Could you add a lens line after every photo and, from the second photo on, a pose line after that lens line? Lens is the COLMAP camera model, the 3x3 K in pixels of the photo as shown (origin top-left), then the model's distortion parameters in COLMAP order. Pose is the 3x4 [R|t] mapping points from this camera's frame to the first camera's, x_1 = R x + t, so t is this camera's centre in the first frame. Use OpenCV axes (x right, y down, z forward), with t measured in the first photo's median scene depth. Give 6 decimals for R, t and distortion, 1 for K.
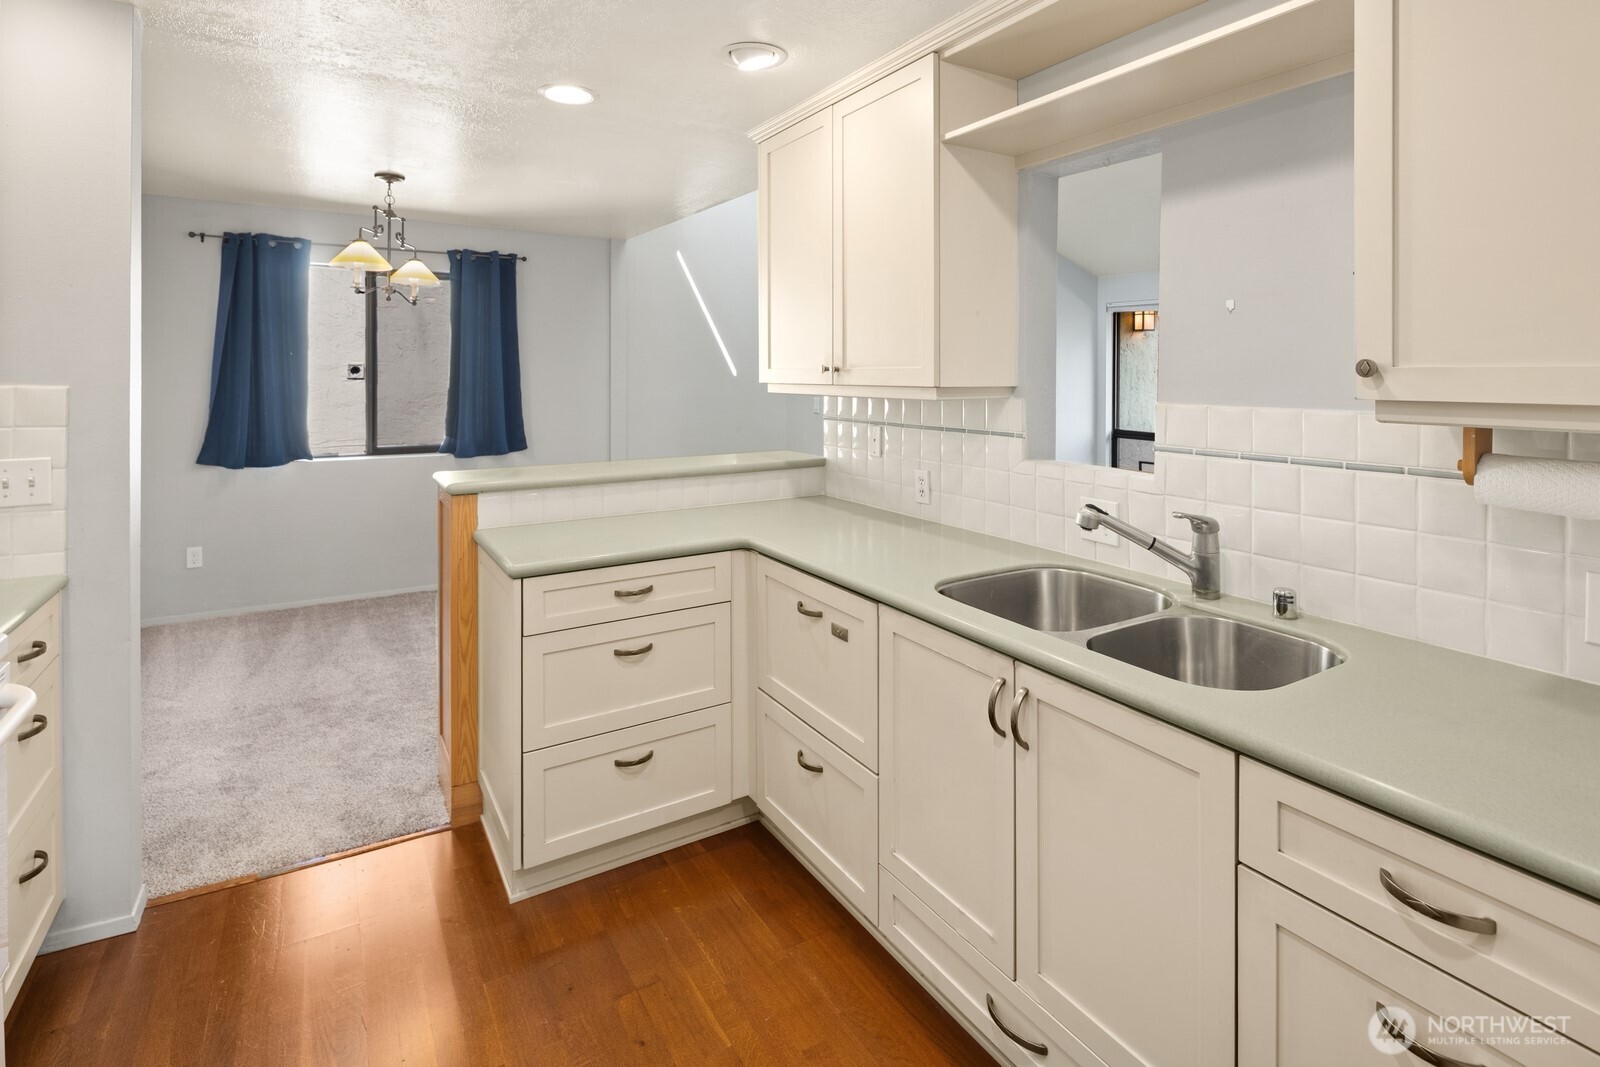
lens RADIAL K [[785.1, 0, 796.1], [0, 785.1, 372.0], [0, 0, 1]] dist [0.000187, -0.002228]
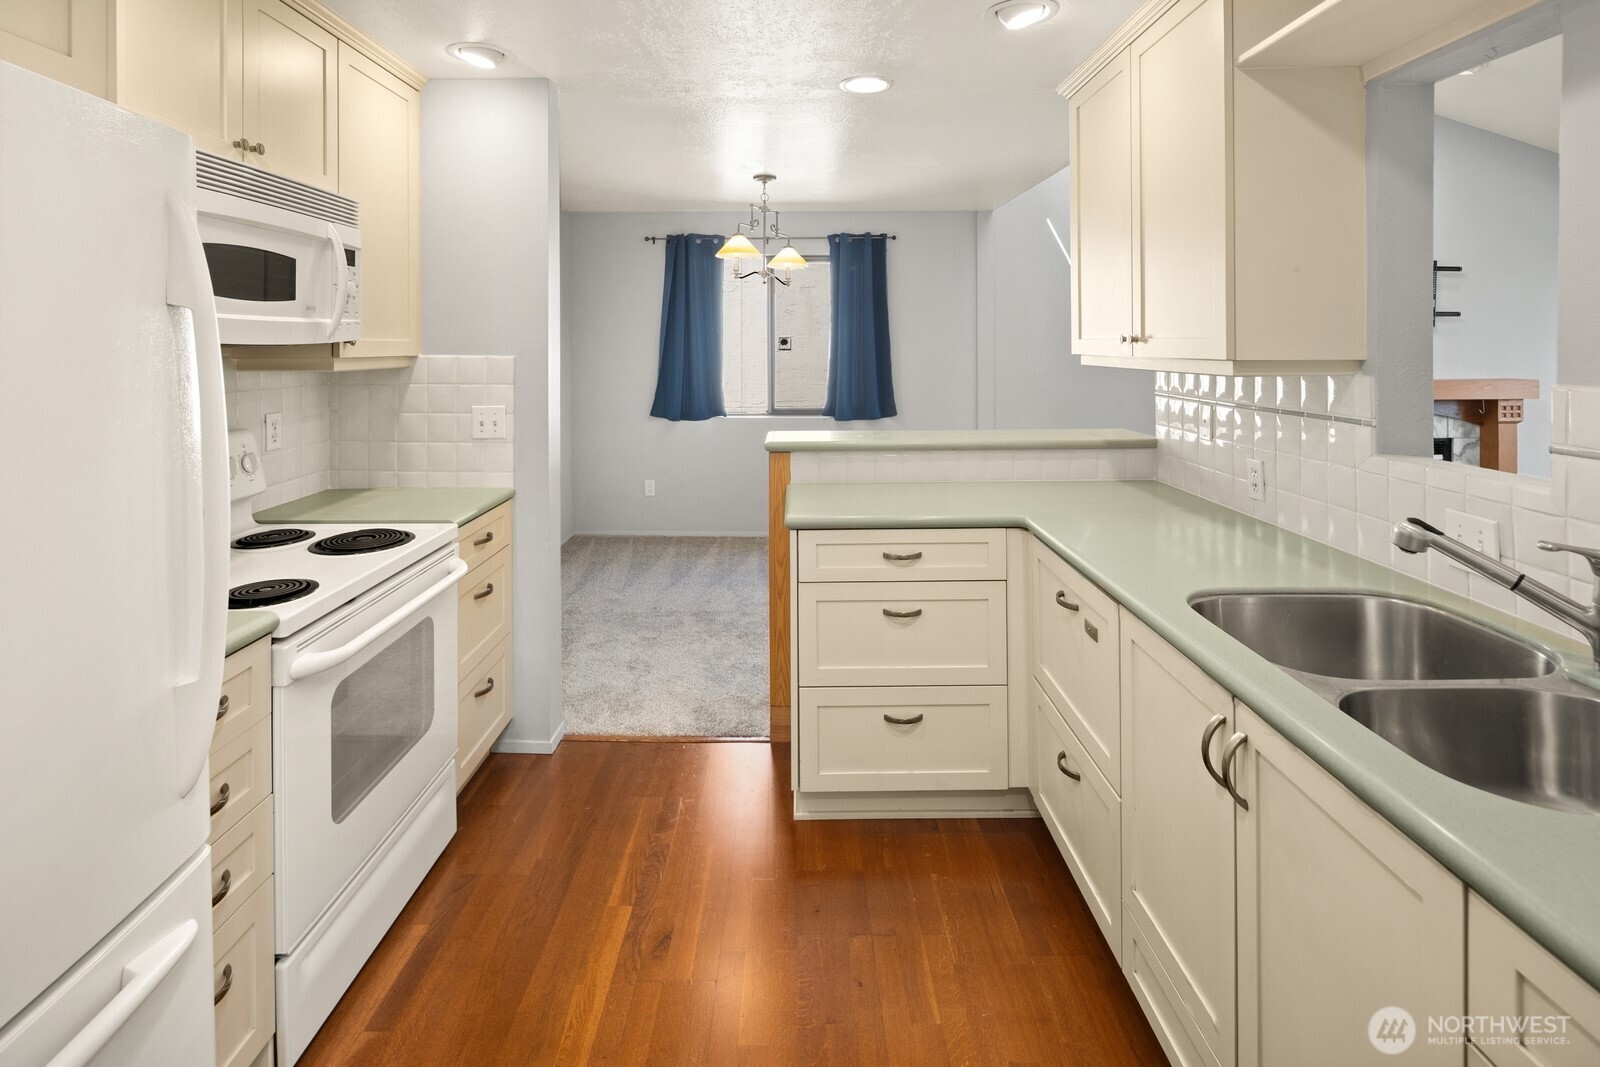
lens RADIAL K [[778.5, 0, 795.6], [0, 778.5, 339.2], [0, 0, 1]] dist [0.000659, -0.005430]
pose [[0.856140, -0.007781, -0.516685, 0.189318], [0.005974, 0.999969, -0.005161, -0.001689], [0.516709, 0.001332, 0.856160, 0.044268]]
